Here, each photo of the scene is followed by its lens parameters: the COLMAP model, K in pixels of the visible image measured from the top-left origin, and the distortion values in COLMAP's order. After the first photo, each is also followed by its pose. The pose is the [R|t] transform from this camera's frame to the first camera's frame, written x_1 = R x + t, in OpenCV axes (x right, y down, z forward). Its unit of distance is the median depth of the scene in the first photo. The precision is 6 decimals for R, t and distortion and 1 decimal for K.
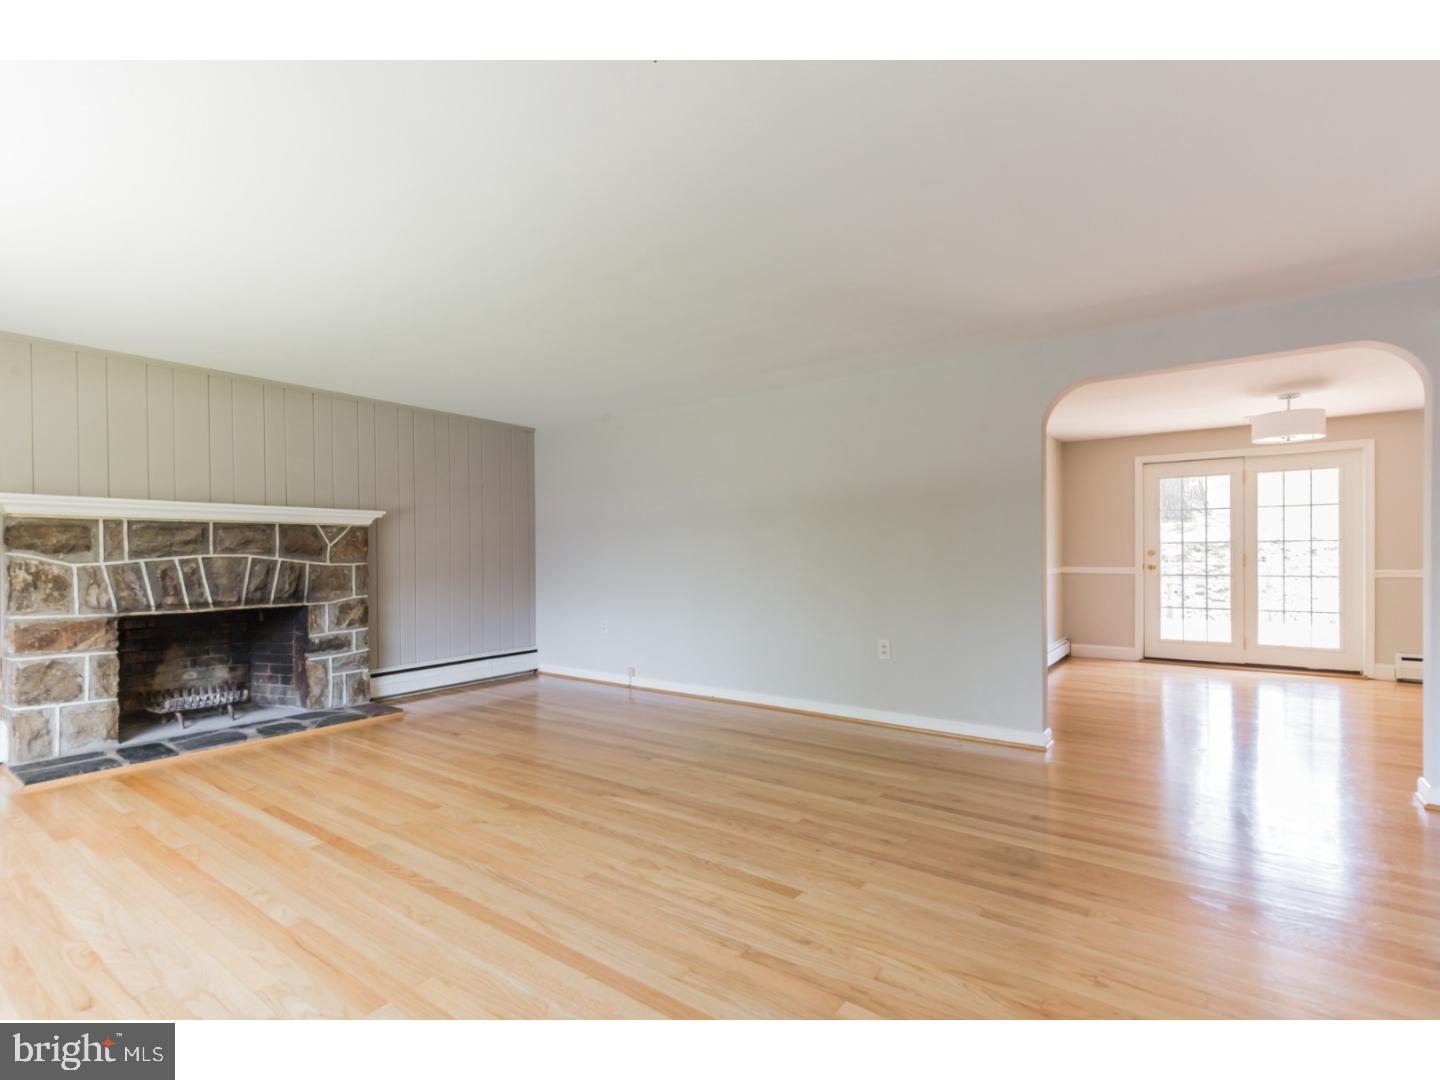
lens RADIAL K [[637.2, 0, 698.2], [0, 637.2, 560.1], [0, 0, 1]] dist [0.001800, -0.000329]
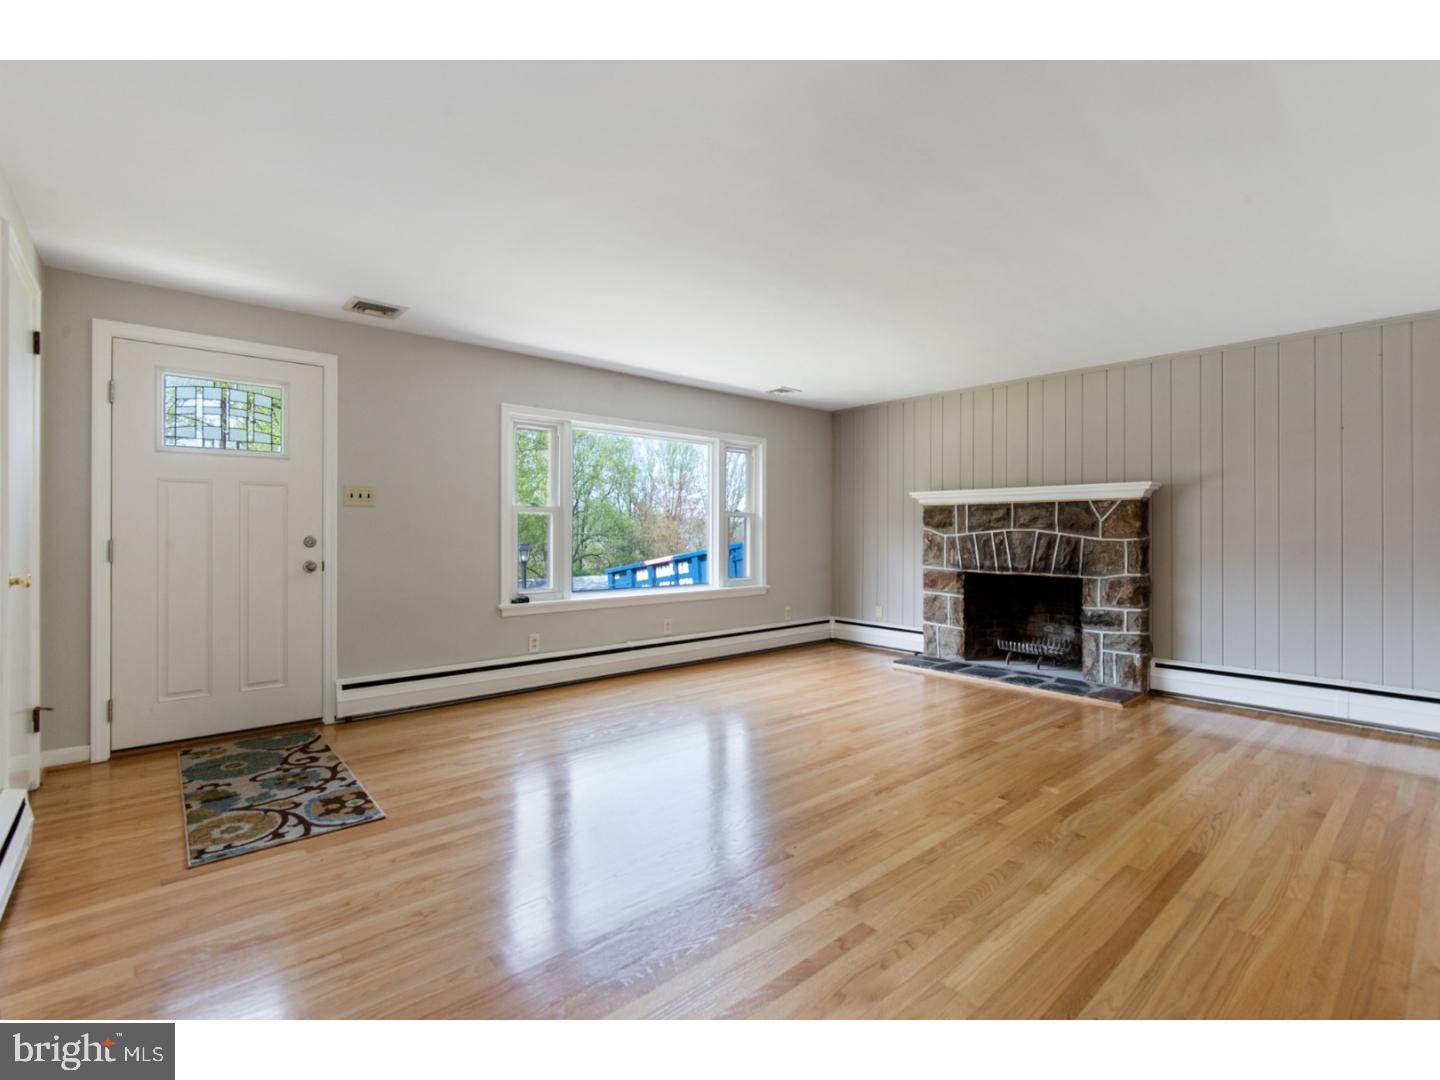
lens RADIAL K [[706.9, 0, 718.6], [0, 706.9, 531.7], [0, 0, 1]] dist [-0.003979, 0.000156]
pose [[-0.197692, 0.007632, -0.980234, 0.705628], [-0.011310, 0.999885, 0.010066, -0.010978], [0.980199, 0.013076, -0.197583, 0.712797]]
